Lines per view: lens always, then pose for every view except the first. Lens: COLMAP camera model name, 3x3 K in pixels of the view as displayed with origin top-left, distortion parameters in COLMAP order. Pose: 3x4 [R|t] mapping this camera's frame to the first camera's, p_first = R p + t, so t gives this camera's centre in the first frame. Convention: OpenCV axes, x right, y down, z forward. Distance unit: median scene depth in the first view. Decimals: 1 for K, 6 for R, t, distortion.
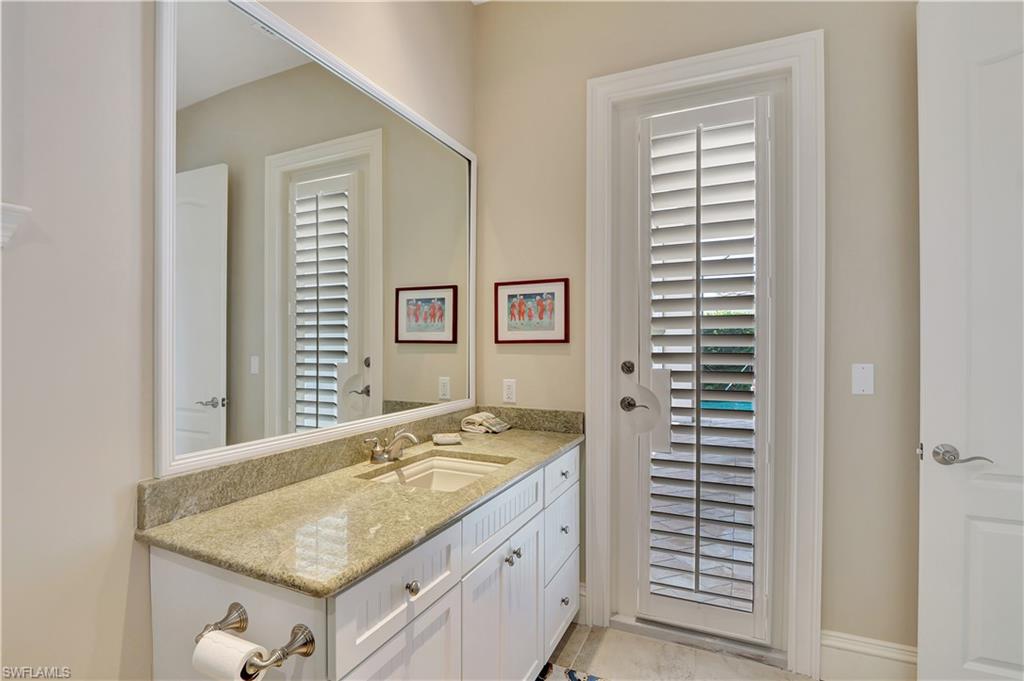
lens RADIAL K [[497.7, 0, 513.6], [0, 497.7, 341.6], [0, 0, 1]] dist [-0.009901, -0.002414]
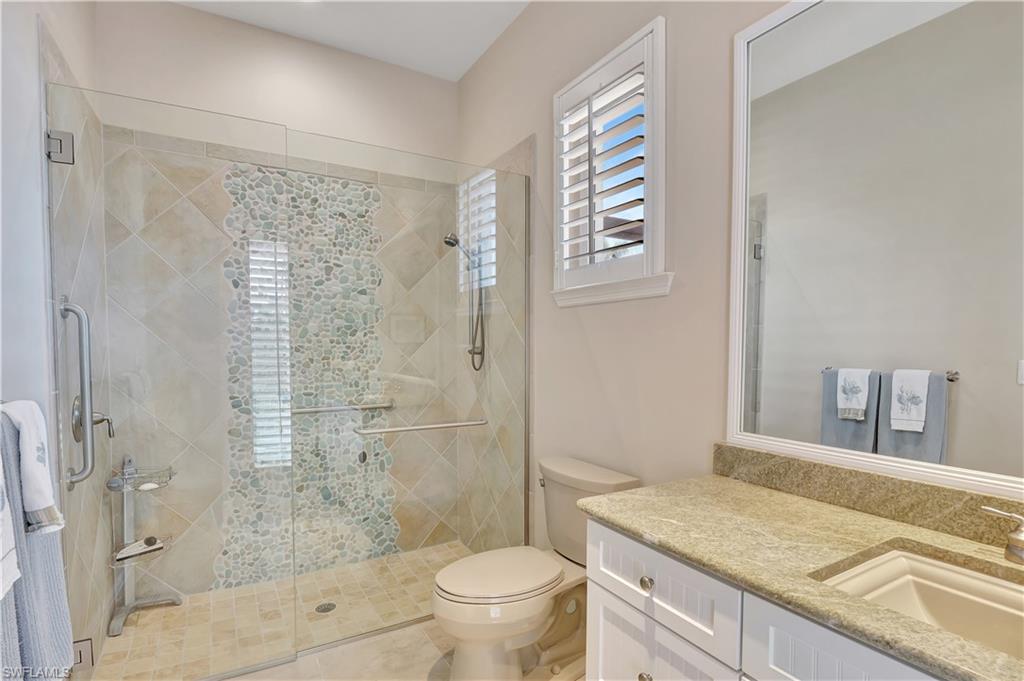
lens RADIAL K [[497.7, 0, 510.4], [0, 497.7, 342.7], [0, 0, 1]] dist [-0.009901, -0.002414]
pose [[-0.557838, -0.003876, -0.829941, 0.707553], [-0.000978, 0.999991, -0.004013, 0.003679], [0.829949, -0.001427, -0.557837, 1.177296]]
